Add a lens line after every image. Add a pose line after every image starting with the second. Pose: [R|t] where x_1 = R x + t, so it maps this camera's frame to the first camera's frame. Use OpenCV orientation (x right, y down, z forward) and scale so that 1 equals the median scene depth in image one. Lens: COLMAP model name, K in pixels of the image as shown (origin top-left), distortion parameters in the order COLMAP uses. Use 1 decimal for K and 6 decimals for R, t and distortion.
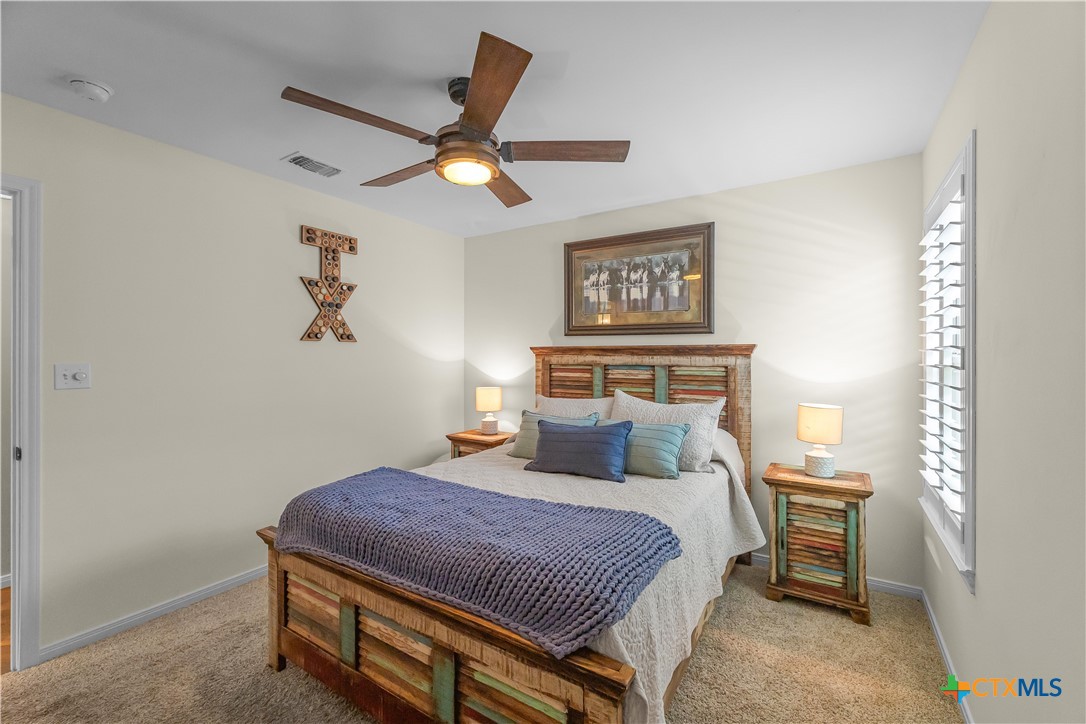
lens RADIAL K [[449.7, 0, 563.8], [0, 449.7, 358.9], [0, 0, 1]] dist [-0.020091, 0.000001]
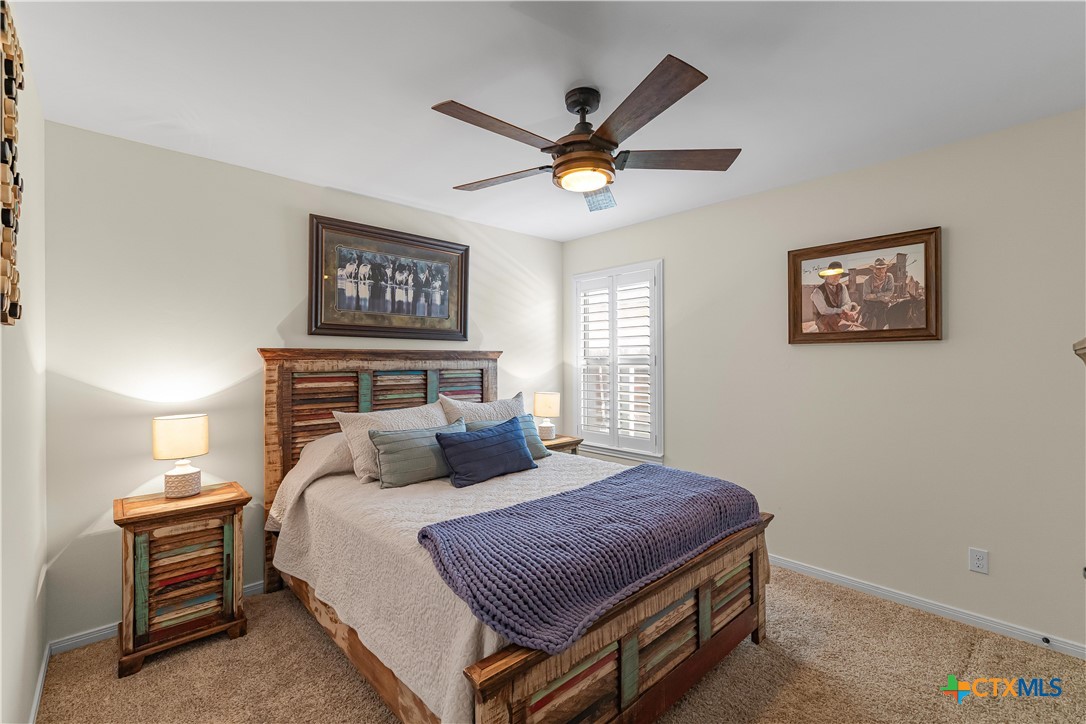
lens RADIAL K [[456.4, 0, 543.0], [0, 456.4, 362.0], [0, 0, 1]] dist [0.001066, 0.000147]
pose [[0.278493, -0.003627, 0.960431, -0.685823], [0.012798, 0.999918, 0.000066, -0.000009], [-0.960353, 0.012273, 0.278516, 0.440499]]
